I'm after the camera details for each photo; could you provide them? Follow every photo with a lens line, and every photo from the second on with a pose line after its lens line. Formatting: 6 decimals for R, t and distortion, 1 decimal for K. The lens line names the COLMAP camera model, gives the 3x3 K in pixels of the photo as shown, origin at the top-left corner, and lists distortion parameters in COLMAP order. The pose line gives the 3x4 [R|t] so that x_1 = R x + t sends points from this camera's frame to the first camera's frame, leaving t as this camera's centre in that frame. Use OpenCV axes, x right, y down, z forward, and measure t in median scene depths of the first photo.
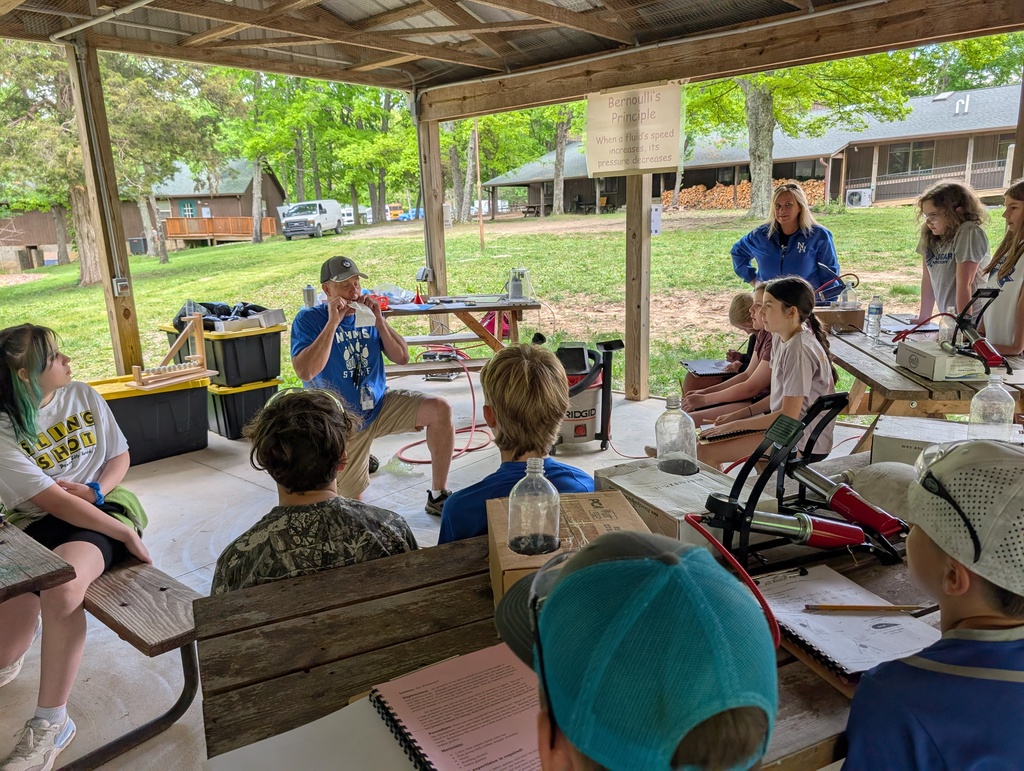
lens RADIAL K [[747.7, 0, 506.3], [0, 747.7, 385.7], [0, 0, 1]] dist [-0.004372, -0.009252]
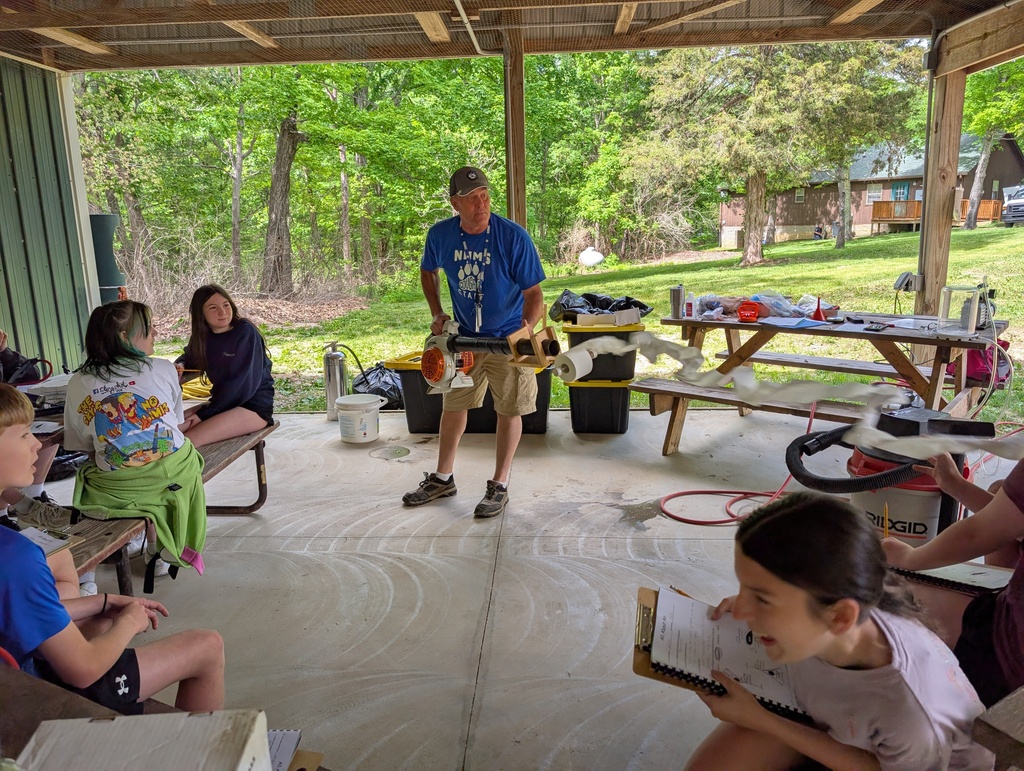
lens RADIAL K [[747.7, 0, 549.6], [0, 747.7, 362.3], [0, 0, 1]] dist [-0.004372, -0.009252]
pose [[0.590787, 0.166965, -0.789363, 0.289403], [-0.170962, 0.982043, 0.079767, -0.070041], [0.788507, 0.087826, 0.608723, 0.275477]]
